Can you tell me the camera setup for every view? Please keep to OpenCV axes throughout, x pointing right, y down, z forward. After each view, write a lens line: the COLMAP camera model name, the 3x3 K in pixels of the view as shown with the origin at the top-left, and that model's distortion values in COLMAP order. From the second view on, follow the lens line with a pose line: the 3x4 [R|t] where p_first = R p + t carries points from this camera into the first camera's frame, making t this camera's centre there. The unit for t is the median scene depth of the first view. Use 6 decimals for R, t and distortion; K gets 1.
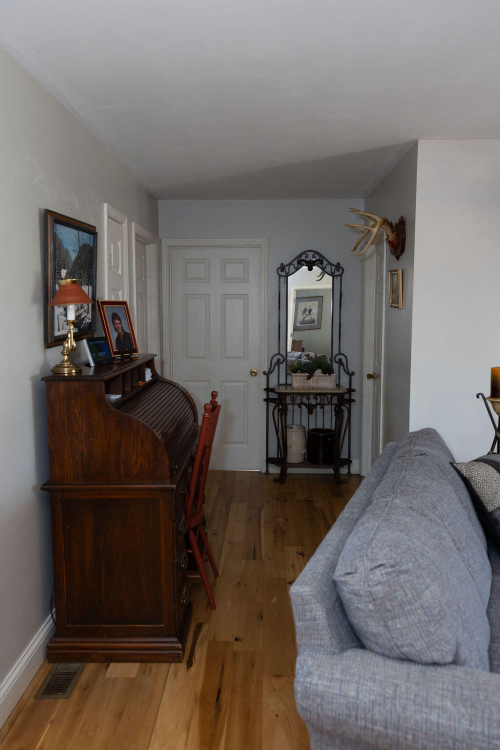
lens RADIAL K [[608.2, 0, 249.2], [0, 608.2, 373.0], [0, 0, 1]] dist [0.006322, 0.004024]
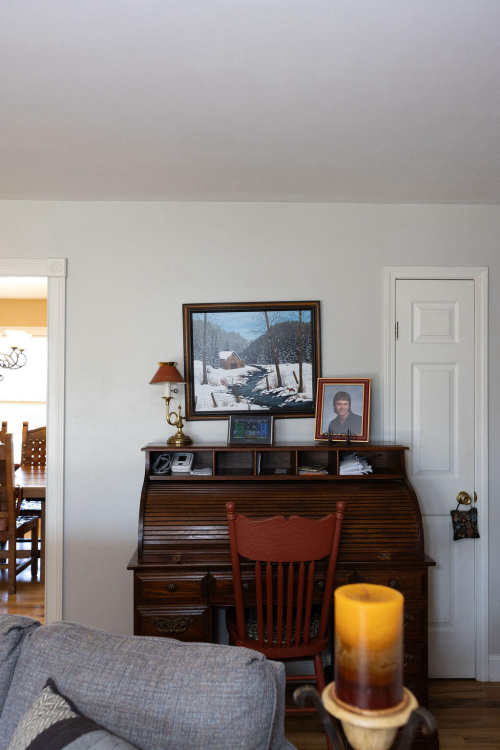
lens RADIAL K [[608.2, 0, 249.8], [0, 608.2, 374.4], [0, 0, 1]] dist [0.006322, 0.004024]
pose [[0.068546, 0.003050, -0.997643, 0.692247], [-0.101573, 0.994820, -0.003938, -0.115561], [0.992464, 0.101603, 0.068500, 0.870321]]
